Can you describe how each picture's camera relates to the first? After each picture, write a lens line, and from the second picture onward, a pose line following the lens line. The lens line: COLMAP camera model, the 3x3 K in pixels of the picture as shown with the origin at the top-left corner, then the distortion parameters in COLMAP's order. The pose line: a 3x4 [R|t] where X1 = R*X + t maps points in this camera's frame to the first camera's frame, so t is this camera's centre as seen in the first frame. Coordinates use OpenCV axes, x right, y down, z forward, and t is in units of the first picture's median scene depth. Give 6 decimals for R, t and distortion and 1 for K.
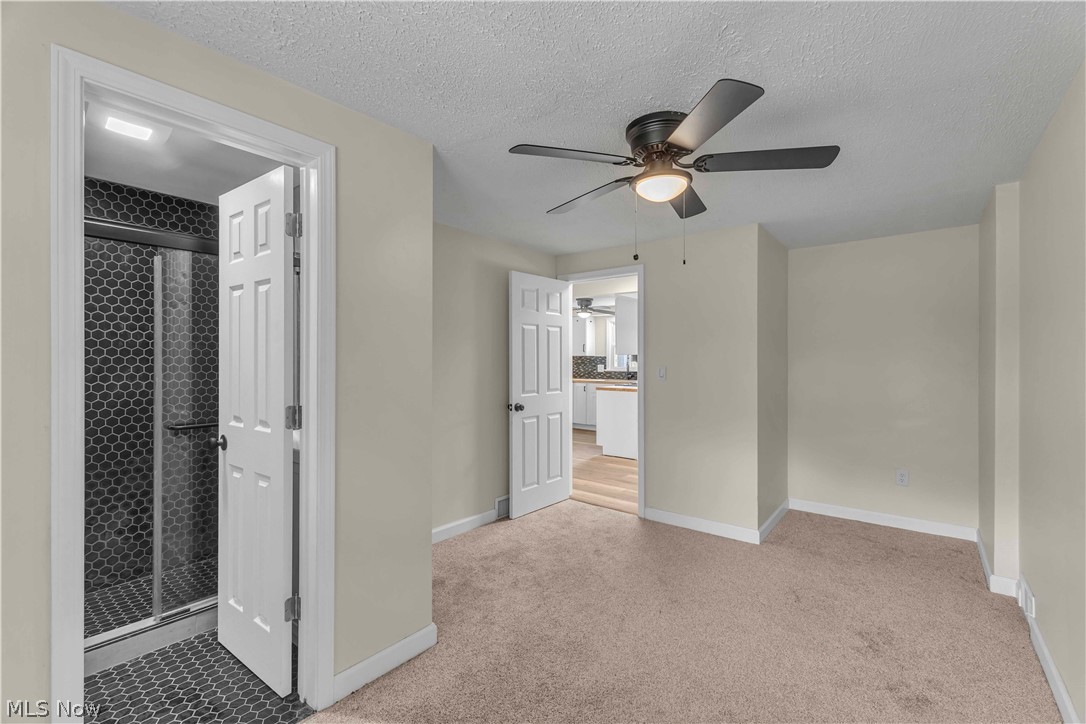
lens RADIAL K [[470.8, 0, 542.1], [0, 470.8, 361.2], [0, 0, 1]] dist [0.009421, -0.001154]
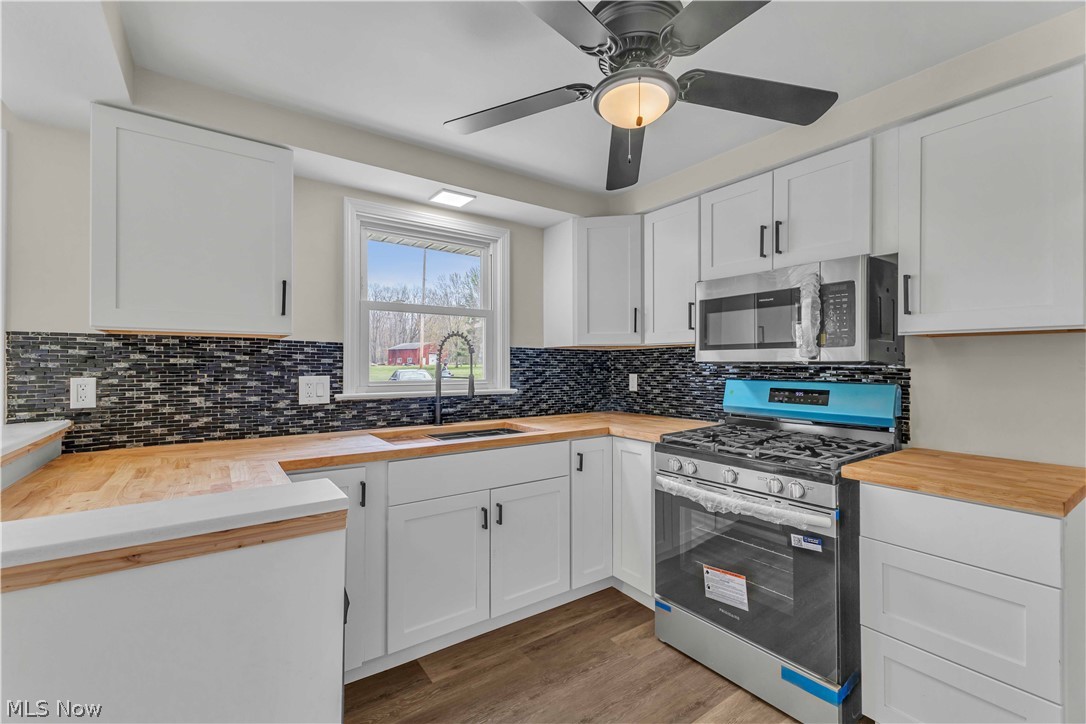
lens RADIAL K [[470.8, 0, 538.3], [0, 470.8, 360.0], [0, 0, 1]] dist [0.009421, -0.001154]
pose [[0.273930, 0.009433, 0.961703, -0.082001], [-0.002080, 0.999955, -0.009216, 0.001520], [-0.961747, 0.000524, 0.273938, 0.824971]]
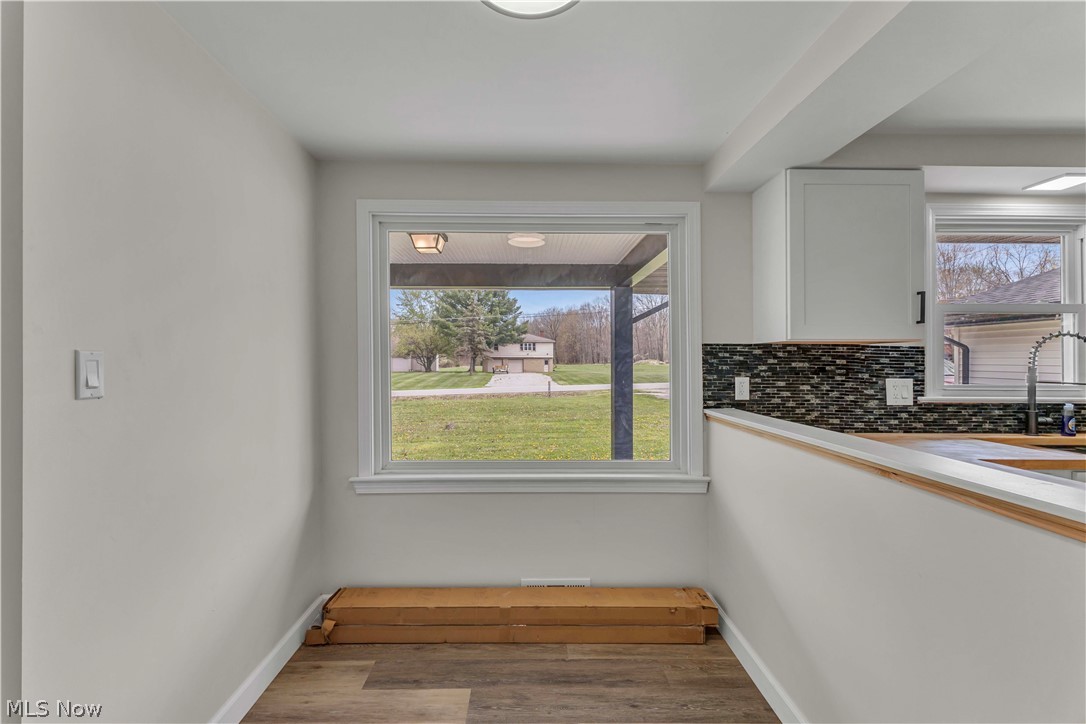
lens RADIAL K [[470.8, 0, 530.3], [0, 470.8, 358.6], [0, 0, 1]] dist [0.009421, -0.001154]
pose [[0.773367, 0.007460, 0.633914, -0.201626], [-0.004663, 0.999971, -0.006079, -0.000765], [-0.633941, 0.001745, 0.773379, 0.933253]]
